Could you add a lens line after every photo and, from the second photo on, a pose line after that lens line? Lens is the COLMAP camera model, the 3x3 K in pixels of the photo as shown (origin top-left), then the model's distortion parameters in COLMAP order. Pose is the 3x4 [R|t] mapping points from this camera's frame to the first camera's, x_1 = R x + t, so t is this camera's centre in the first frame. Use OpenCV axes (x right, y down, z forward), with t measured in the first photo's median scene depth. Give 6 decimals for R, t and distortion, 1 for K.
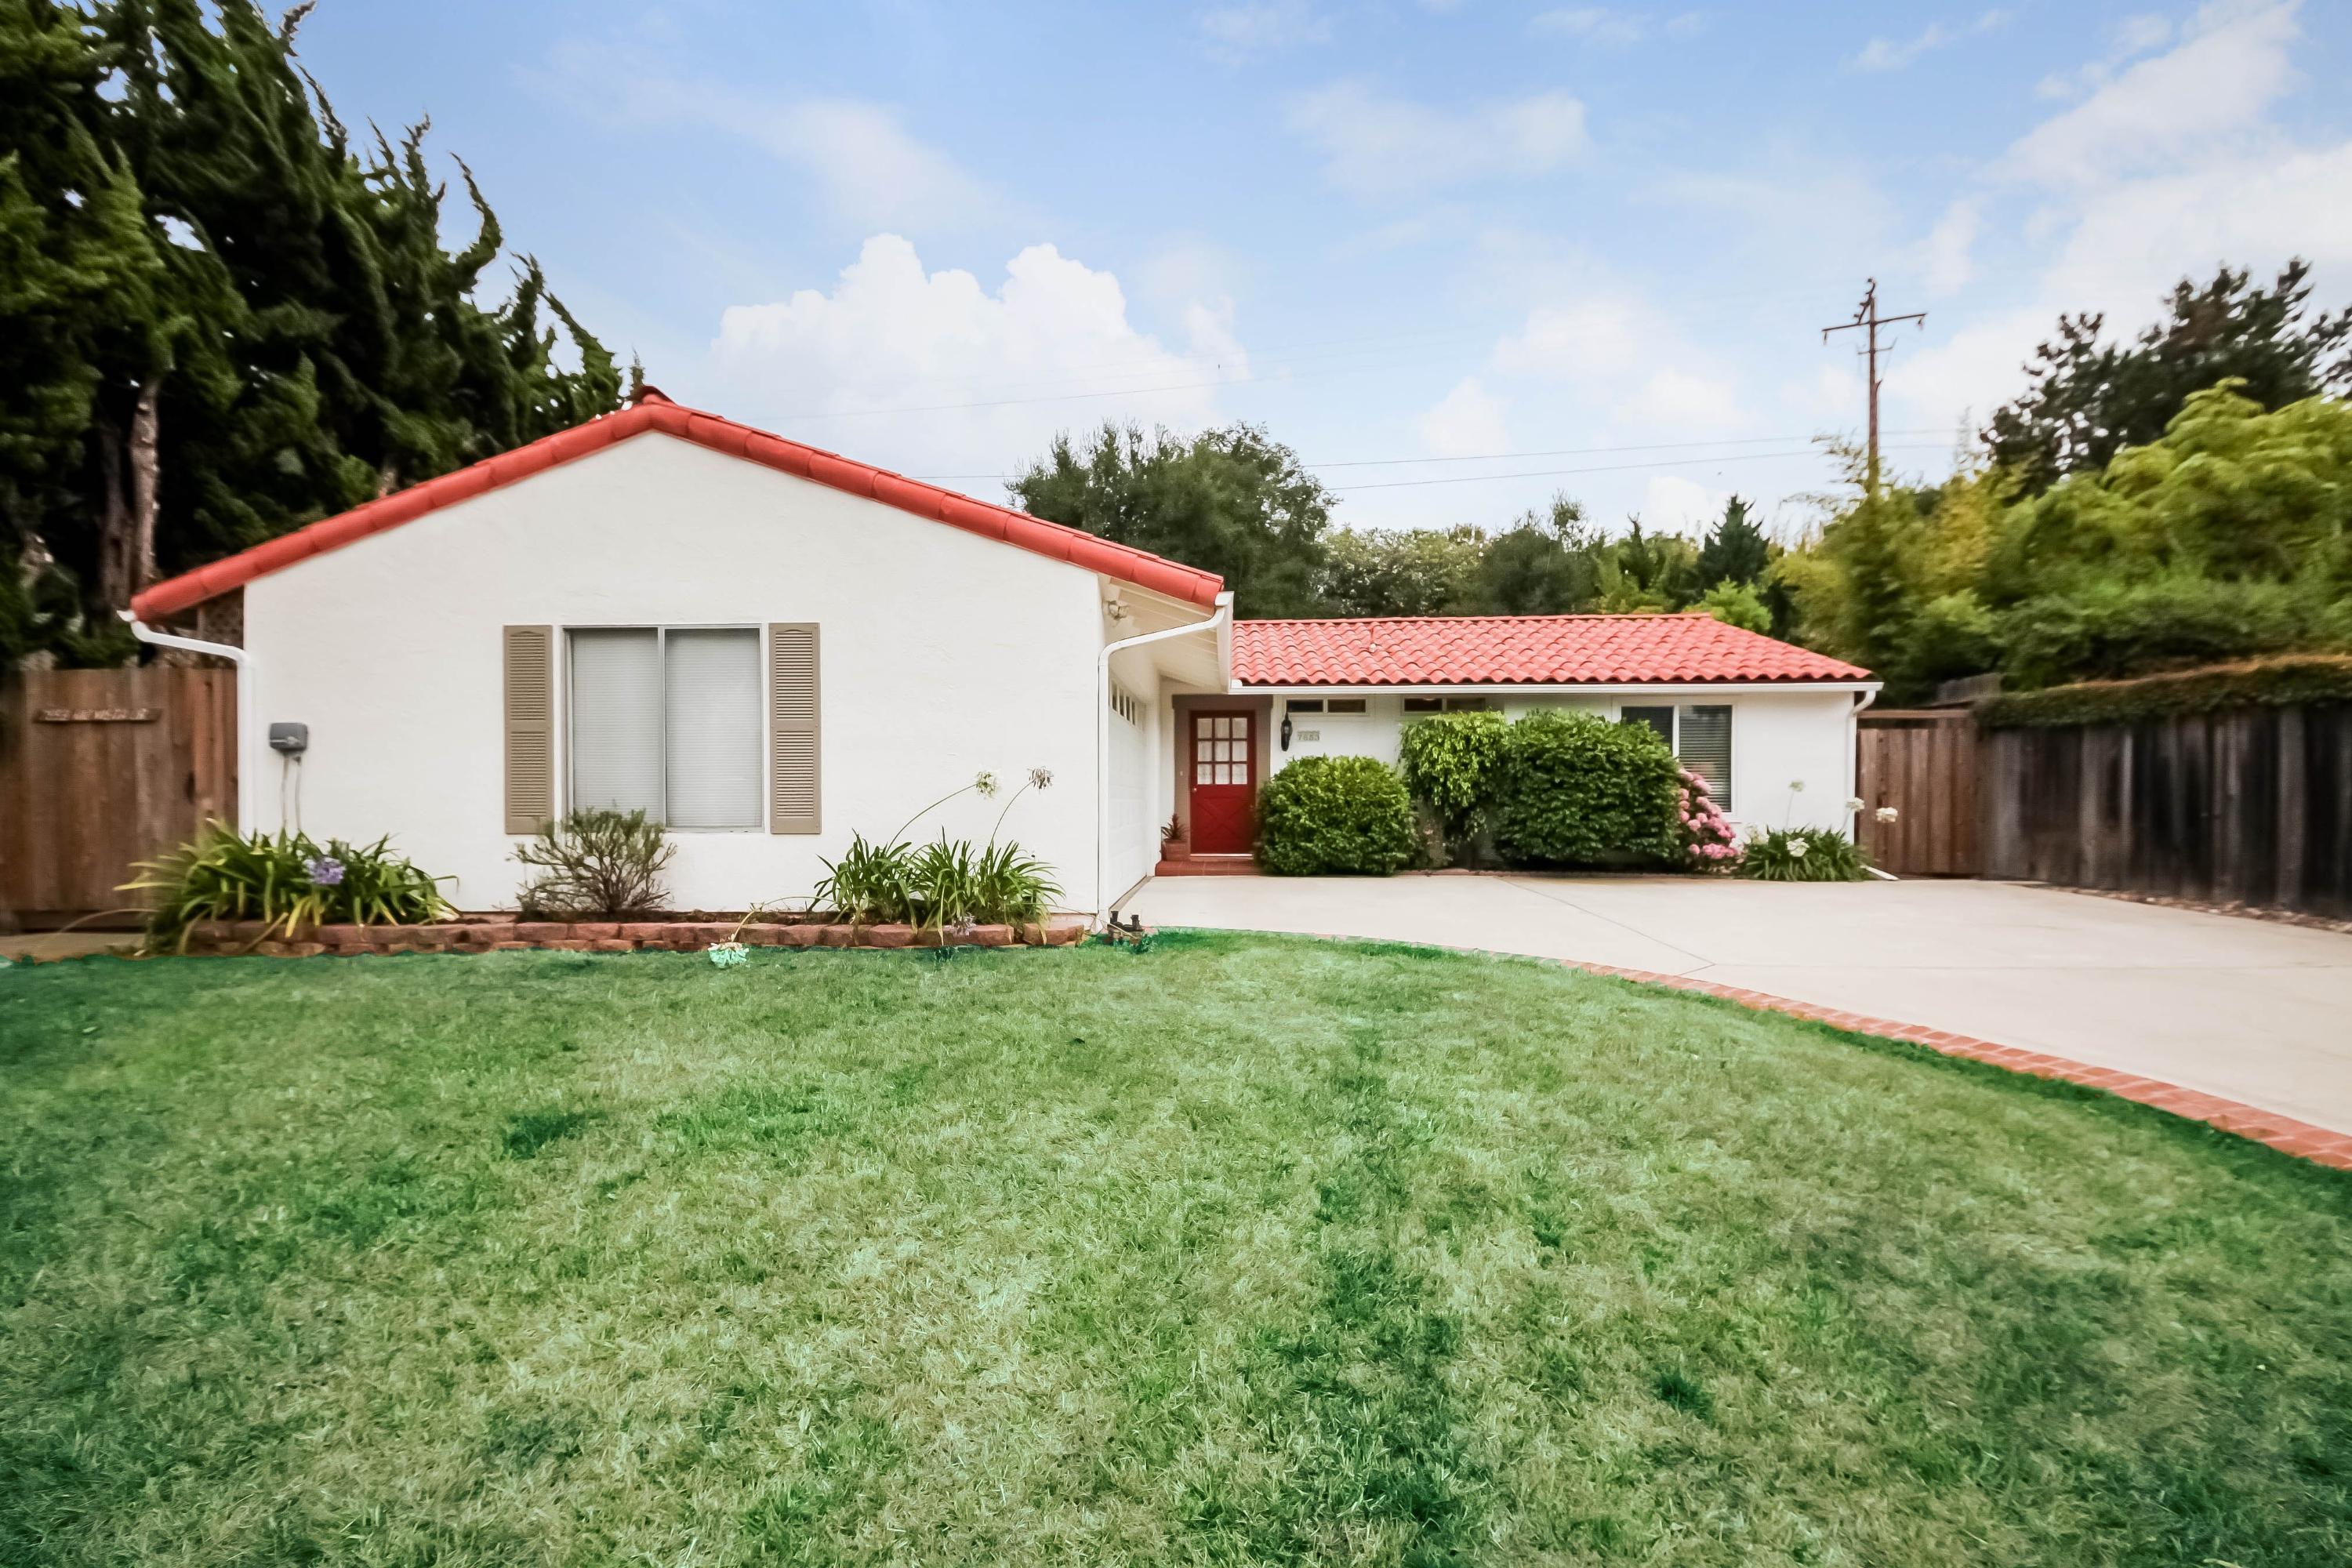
lens RADIAL K [[1023.1, 0, 1176.0], [0, 1023.1, 784.0], [0, 0, 1]] dist [0.000402, 0.000020]
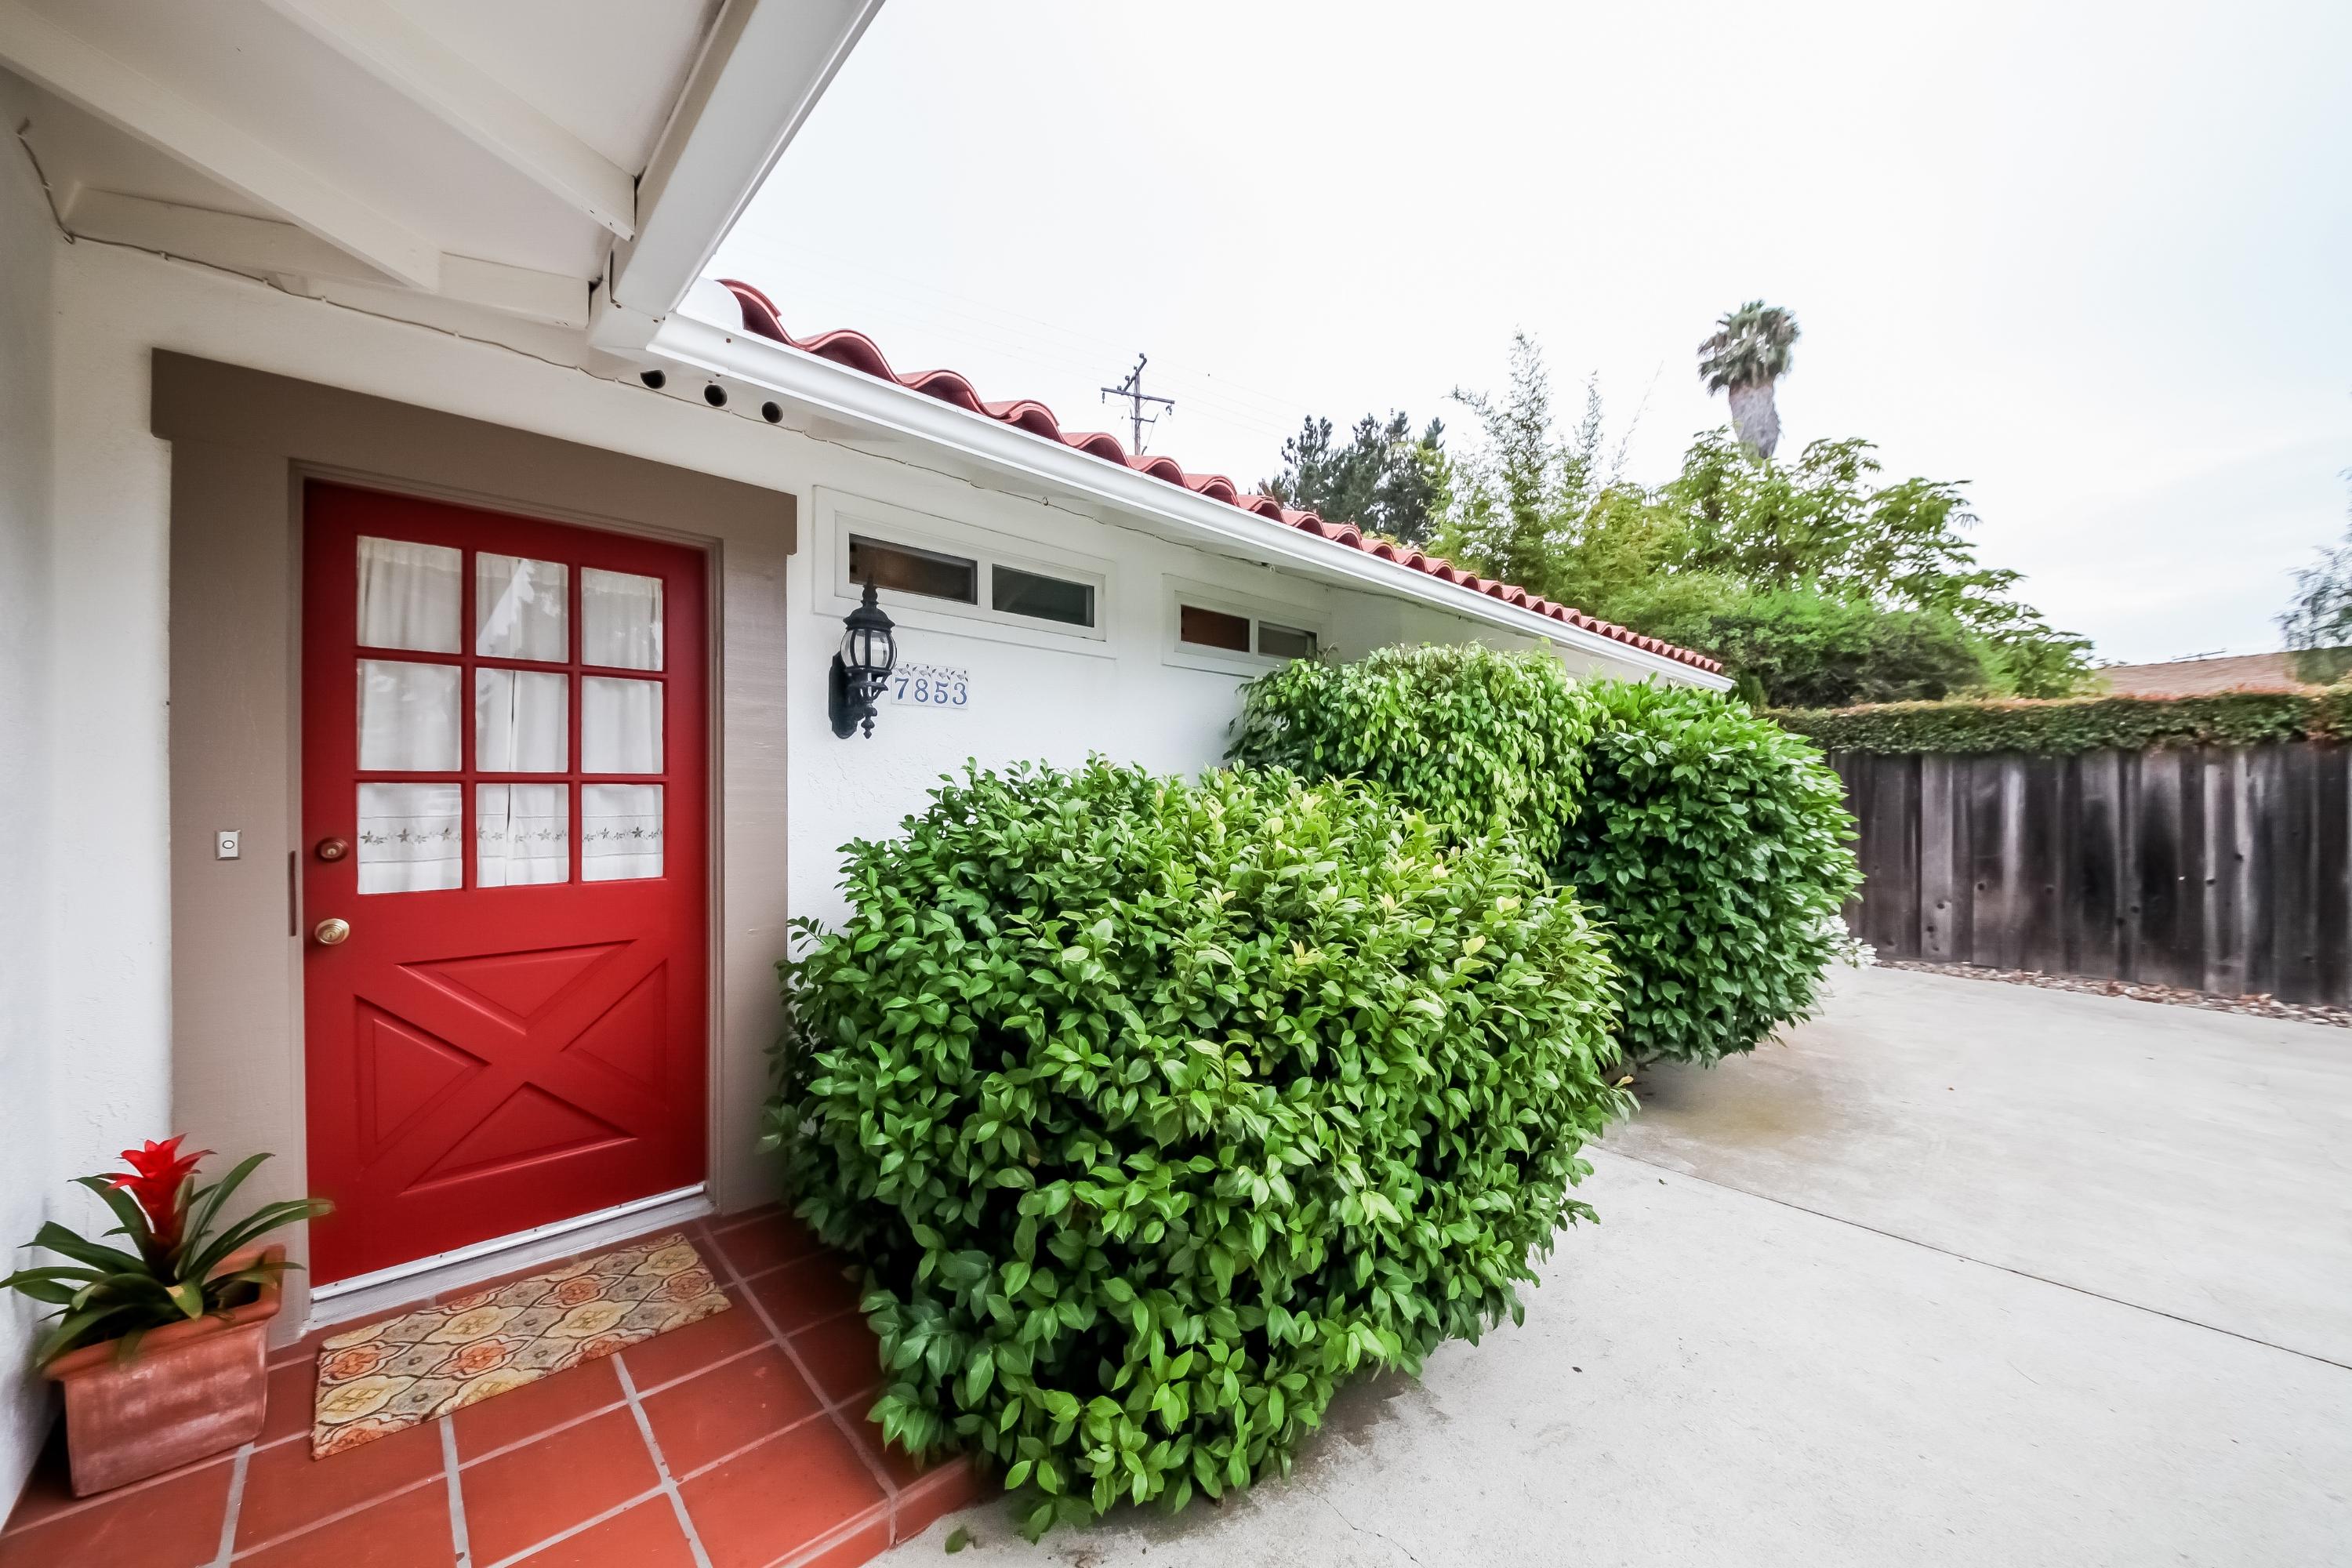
lens RADIAL K [[863.0, 0, 1161.9], [0, 863.0, 800.5], [0, 0, 1]] dist [-0.000296, -0.000082]
pose [[0.699727, -0.001664, 0.714408, 0.011208], [-0.010211, 0.999872, 0.012330, -0.019857], [-0.714337, -0.015923, 0.699621, 0.791970]]
